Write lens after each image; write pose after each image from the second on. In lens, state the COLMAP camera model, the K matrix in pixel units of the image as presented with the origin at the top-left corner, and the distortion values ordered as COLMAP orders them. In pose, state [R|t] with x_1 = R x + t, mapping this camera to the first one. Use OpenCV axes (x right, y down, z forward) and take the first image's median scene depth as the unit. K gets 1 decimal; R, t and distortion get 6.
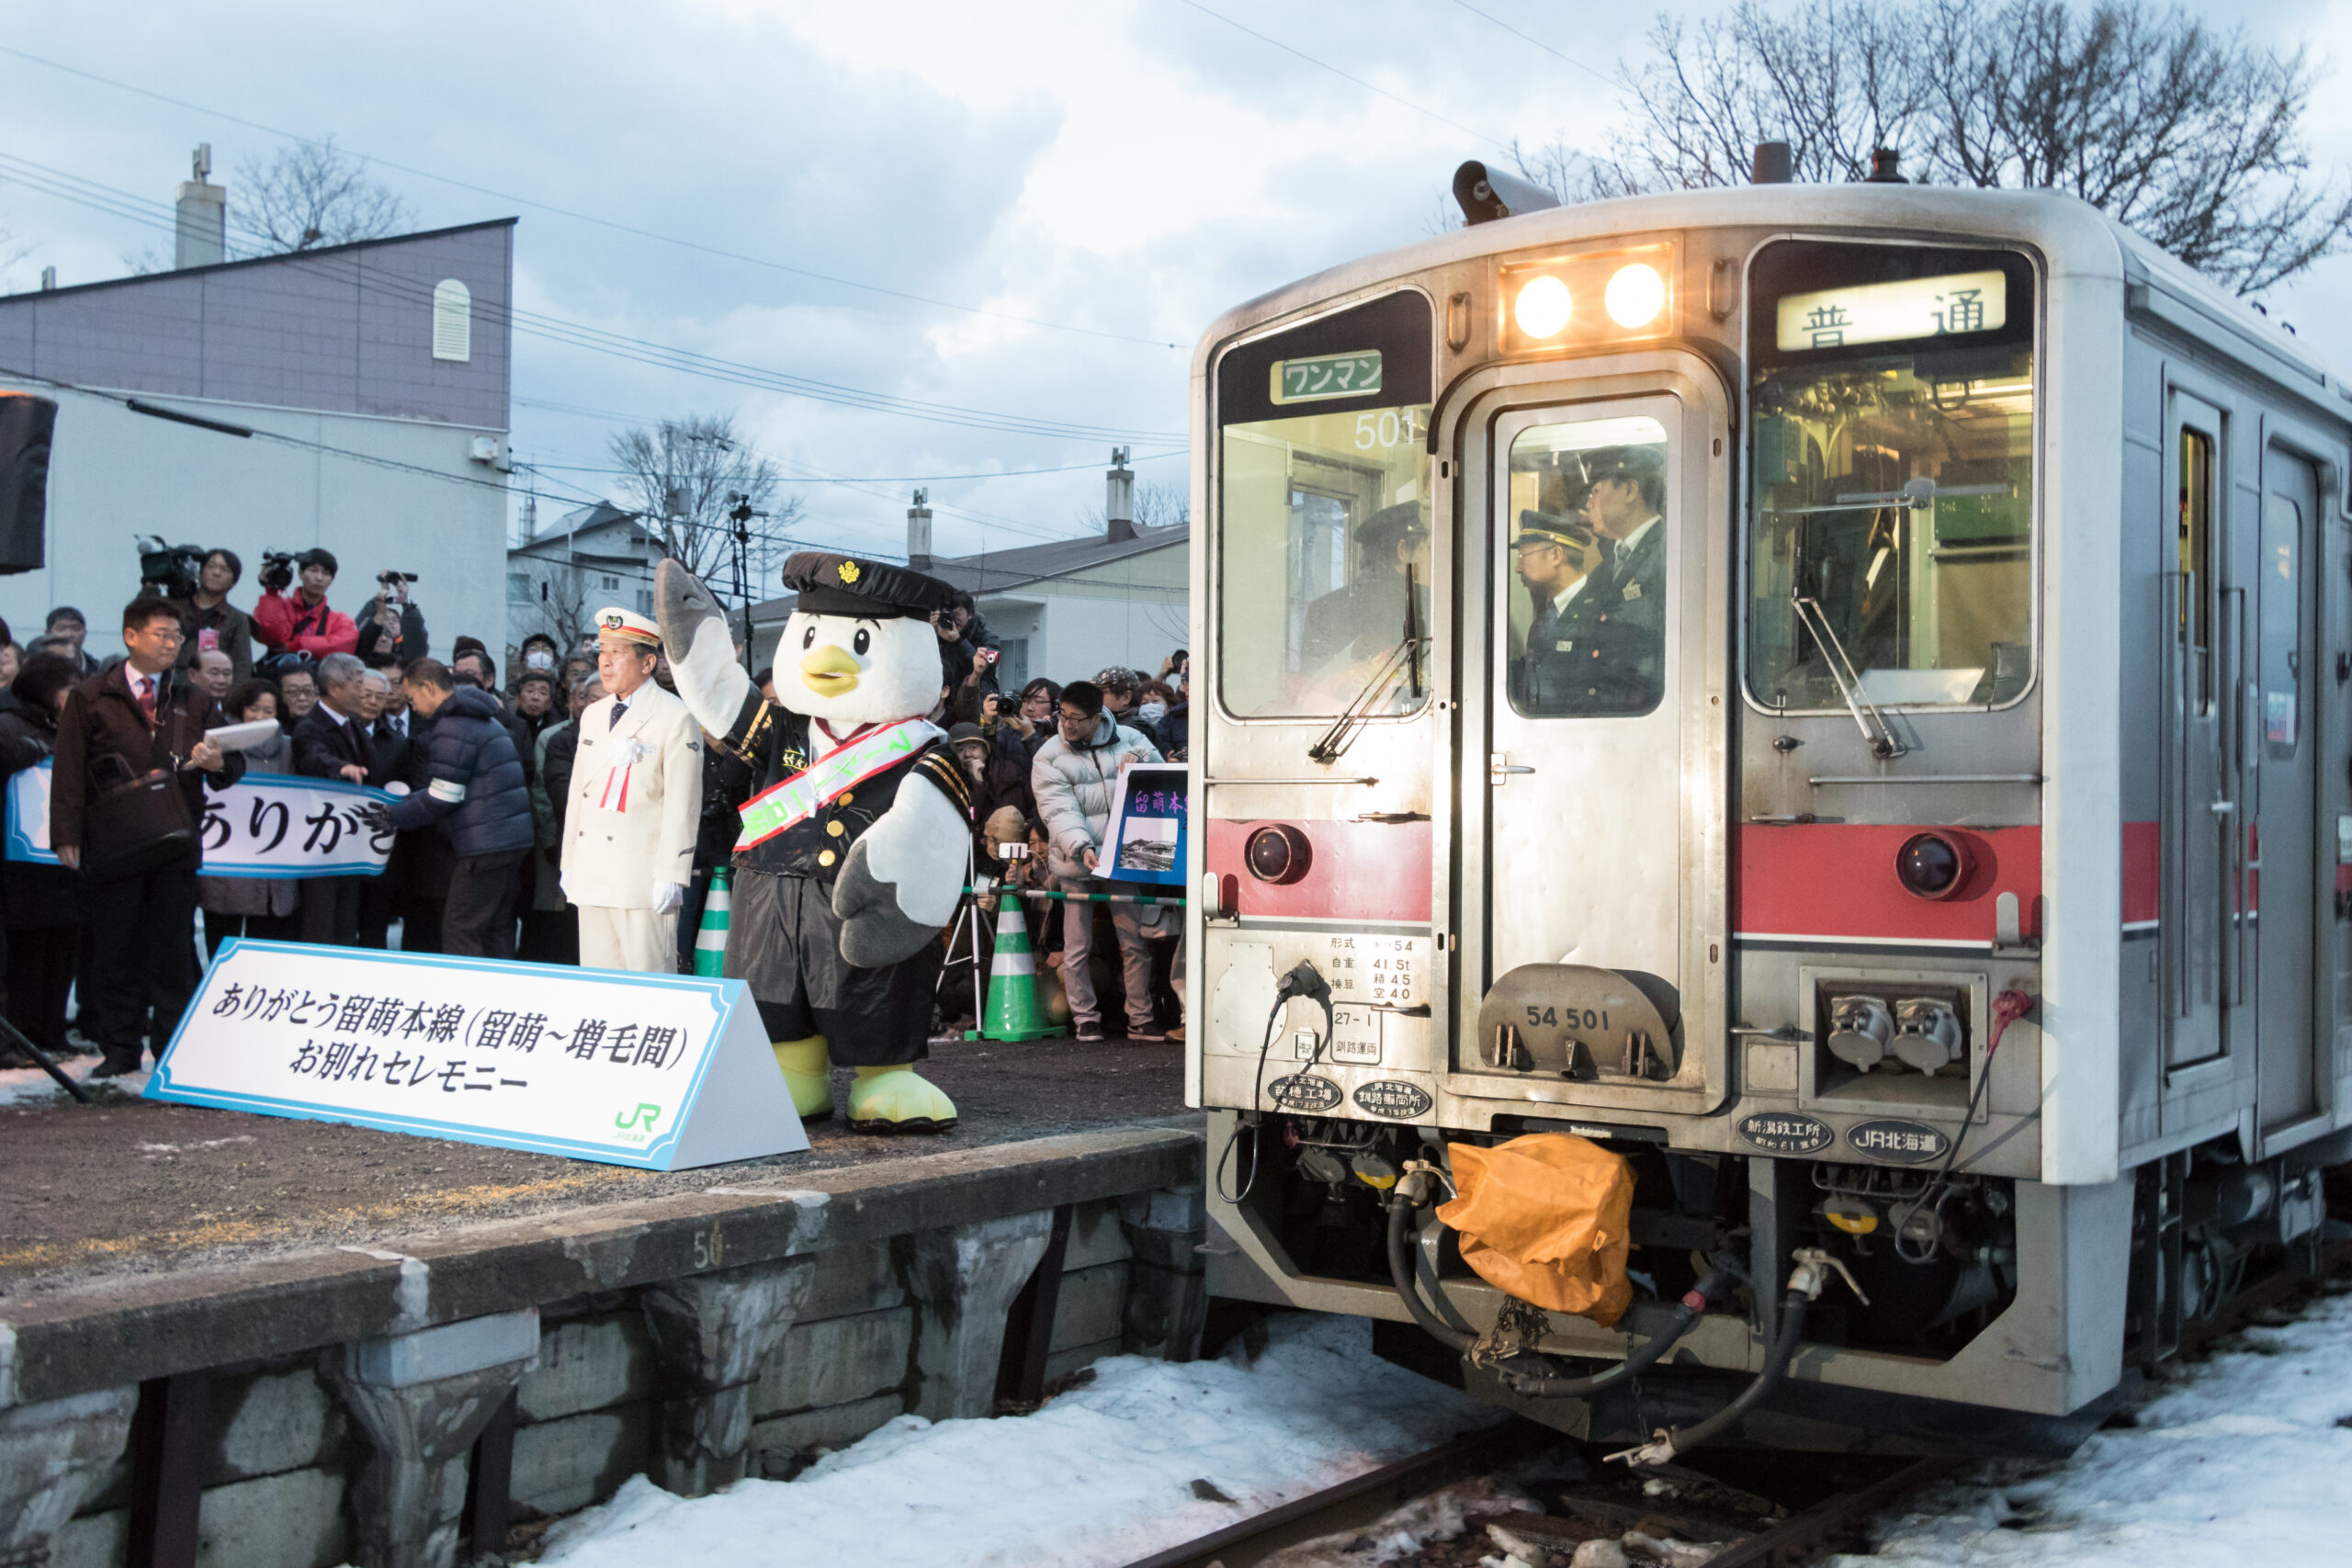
lens RADIAL K [[2485.3, 0, 1157.0], [0, 2485.3, 802.0], [0, 0, 1]] dist [-0.005482, 0.000000]
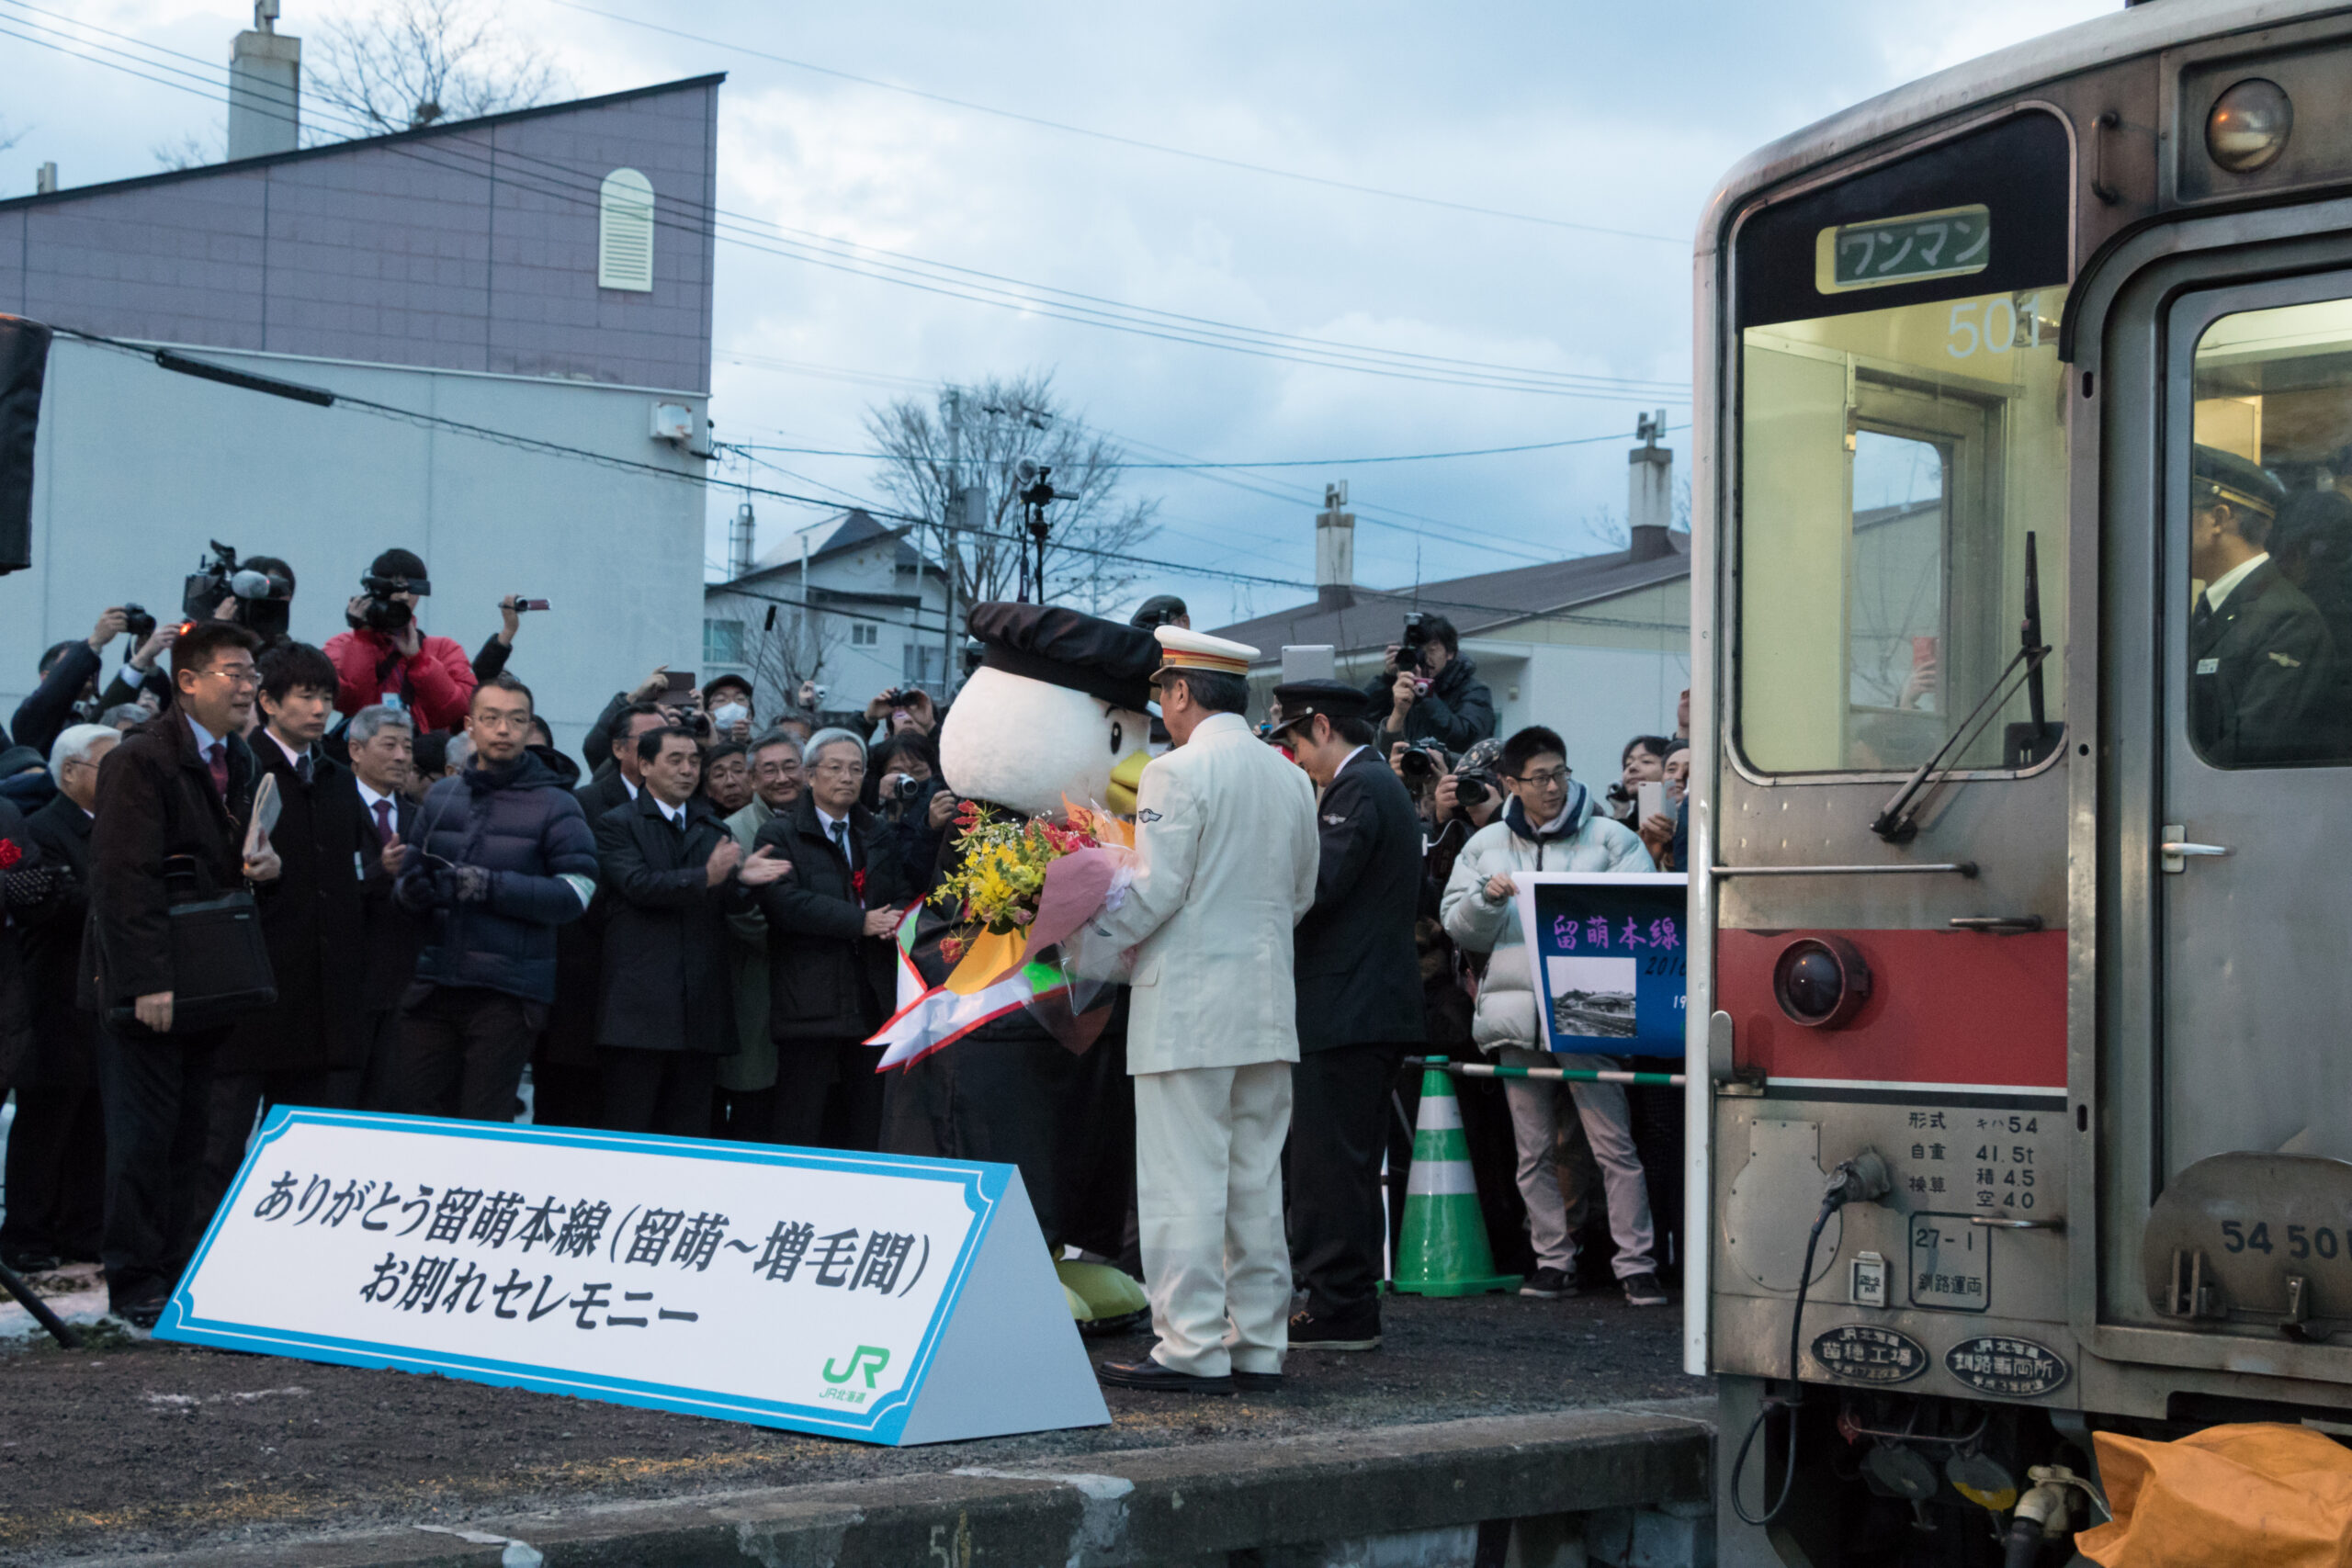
lens RADIAL K [[4143.6, 0, 1147.1], [0, 4143.6, 874.5], [0, 0, 1]] dist [0.131516, 0.000000]
pose [[0.986867, 0.000099, -0.161537, 0.050094], [-0.008308, 0.998707, -0.050147, 0.049357], [0.161323, 0.050830, 0.985592, -0.101436]]
